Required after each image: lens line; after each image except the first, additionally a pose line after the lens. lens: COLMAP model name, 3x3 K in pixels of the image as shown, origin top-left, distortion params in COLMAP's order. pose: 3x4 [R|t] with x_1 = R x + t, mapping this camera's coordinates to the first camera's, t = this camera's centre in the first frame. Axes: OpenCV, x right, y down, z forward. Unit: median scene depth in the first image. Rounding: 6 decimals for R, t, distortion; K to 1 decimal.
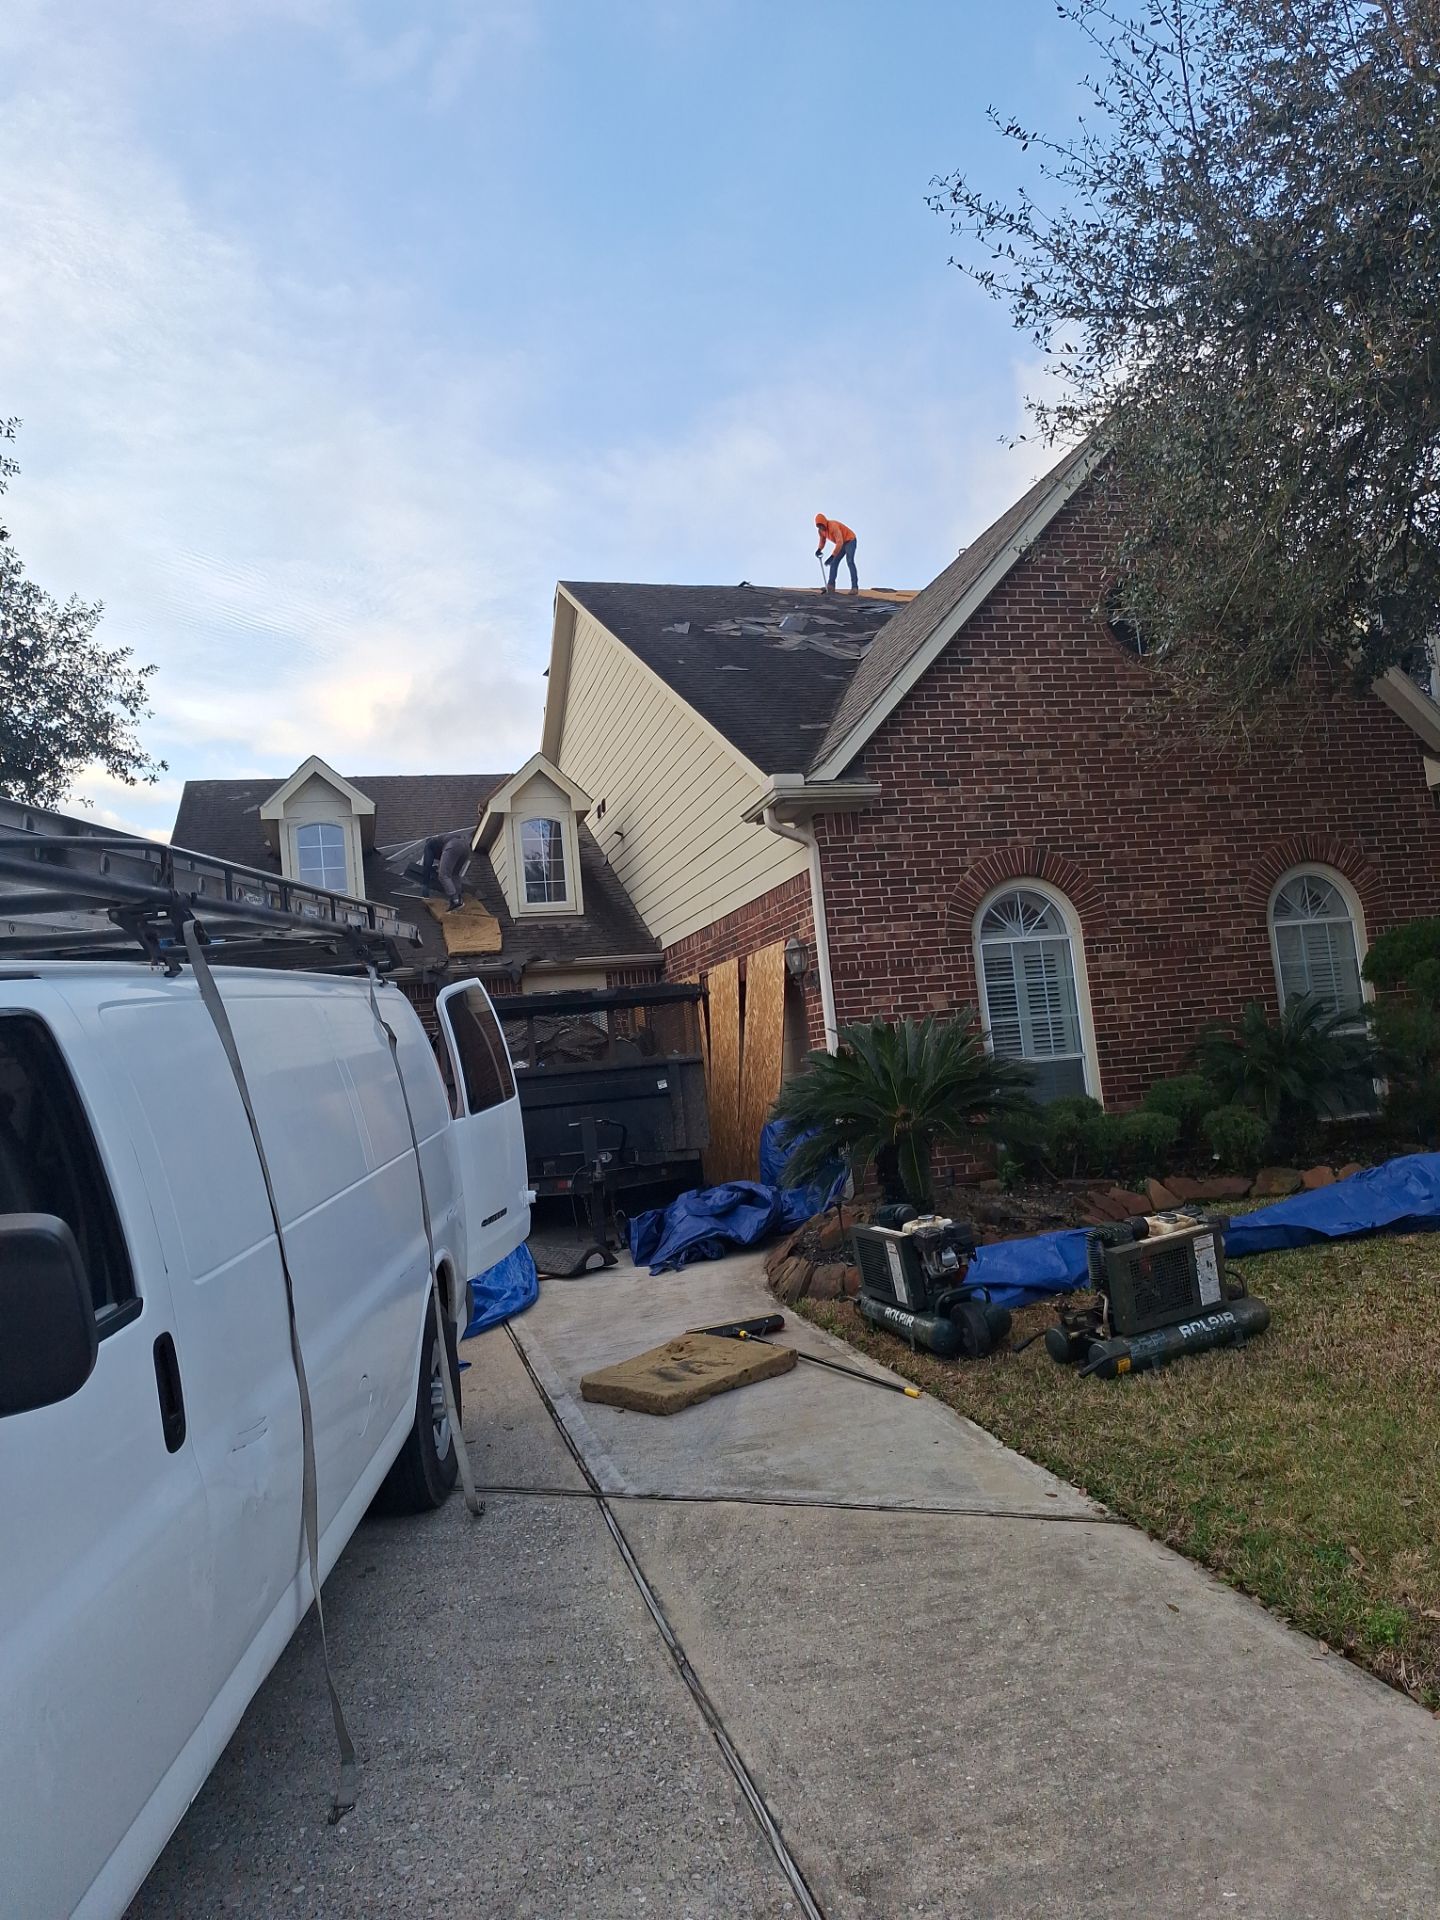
lens RADIAL K [[1331.3, 0, 709.2], [0, 1331.3, 946.9], [0, 0, 1]] dist [0.074425, -0.071299]
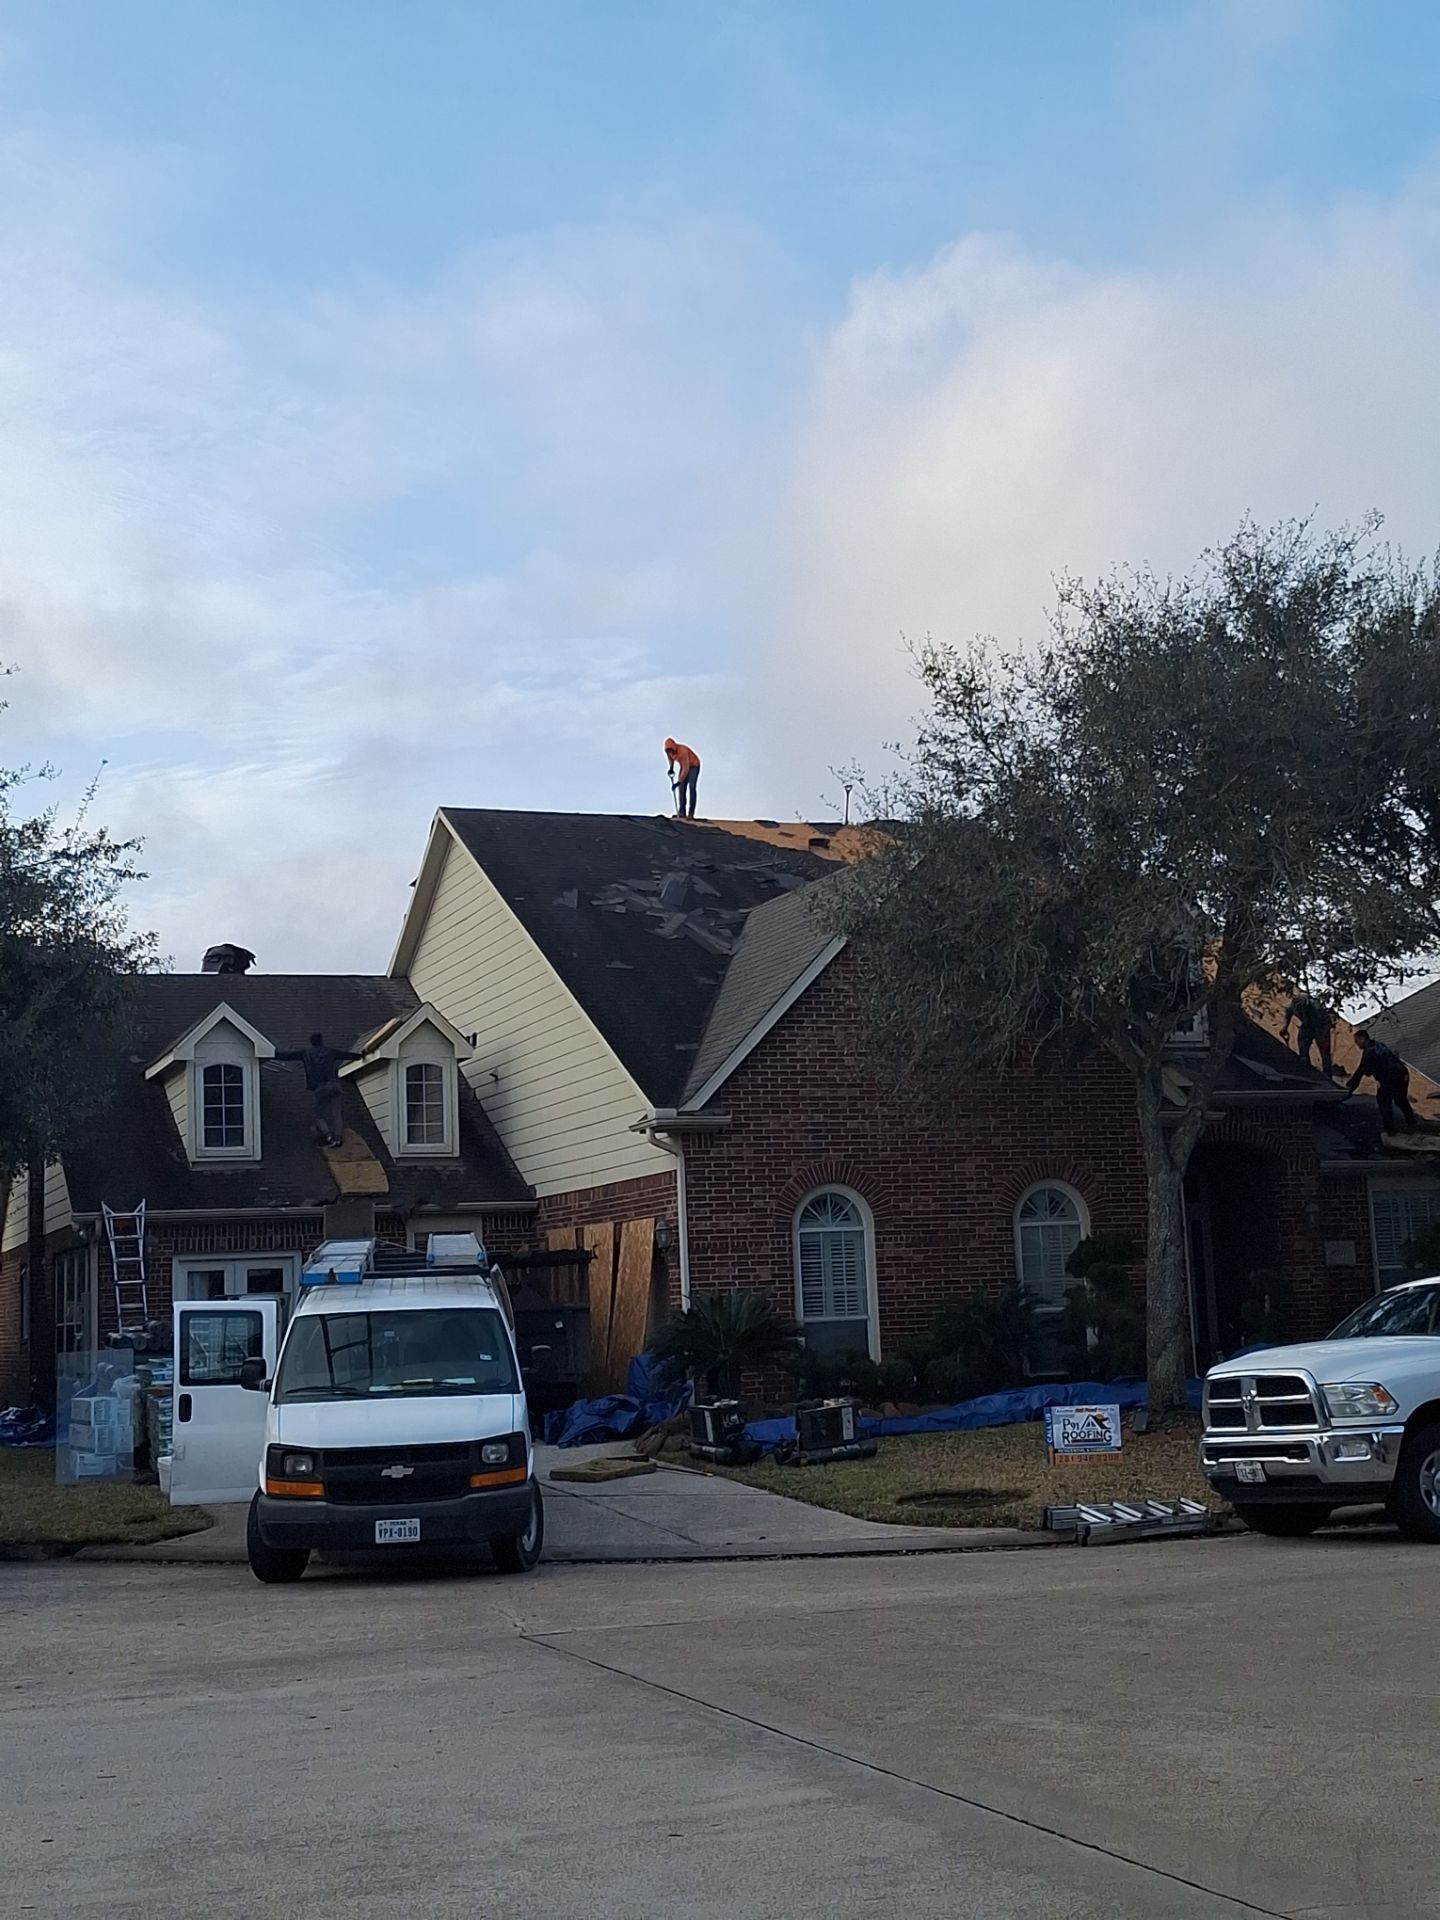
lens RADIAL K [[2411.8, 0, 718.2], [0, 2411.8, 965.9], [0, 0, 1]] dist [0.132352, 0.000000]
pose [[0.993555, 0.061900, 0.094961, -0.128194], [-0.057584, 0.997208, -0.047537, -0.149507], [-0.097638, 0.041763, 0.994345, -1.446571]]
